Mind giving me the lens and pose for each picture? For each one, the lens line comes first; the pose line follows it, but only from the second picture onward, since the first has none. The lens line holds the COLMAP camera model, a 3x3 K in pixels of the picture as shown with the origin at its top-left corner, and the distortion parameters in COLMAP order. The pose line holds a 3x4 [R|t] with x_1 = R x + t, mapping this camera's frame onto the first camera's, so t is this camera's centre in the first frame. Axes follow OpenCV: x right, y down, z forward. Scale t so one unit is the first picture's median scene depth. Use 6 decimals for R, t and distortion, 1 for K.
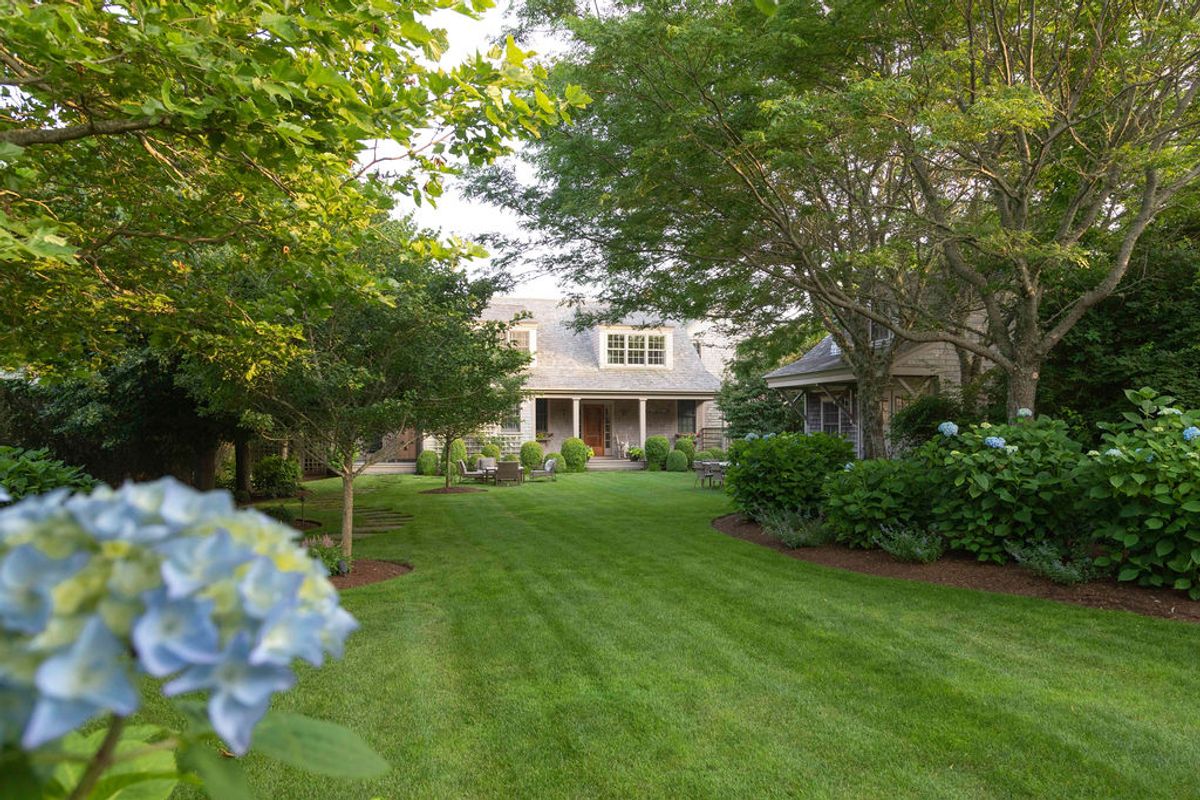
lens RADIAL K [[816.9, 0, 581.6], [0, 816.9, 422.5], [0, 0, 1]] dist [-0.029679, 0.011047]
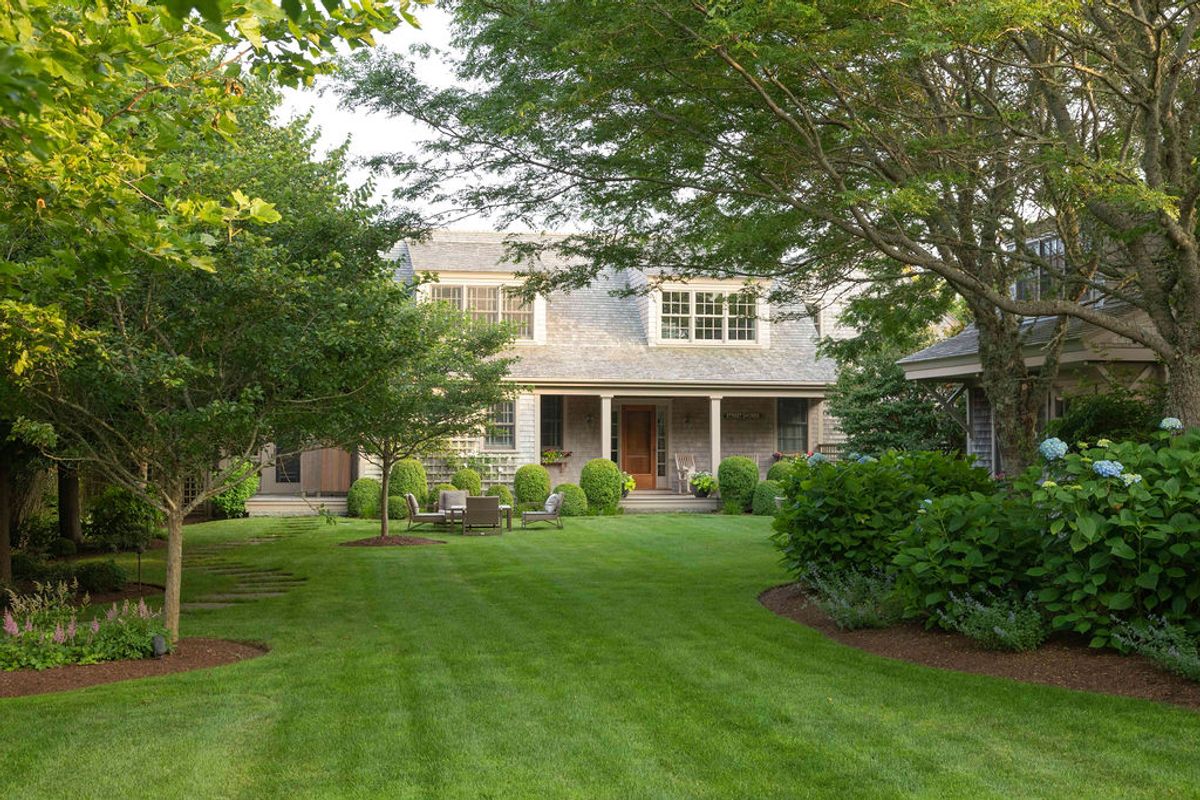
lens RADIAL K [[1399.5, 0, 600.9], [0, 1399.5, 396.3], [0, 0, 1]] dist [-0.038249, 0.000000]
pose [[0.998167, 0.002602, -0.060463, 0.111578], [-0.004191, 0.999649, -0.026173, -0.002400], [0.060373, 0.026379, 0.997827, -0.115764]]
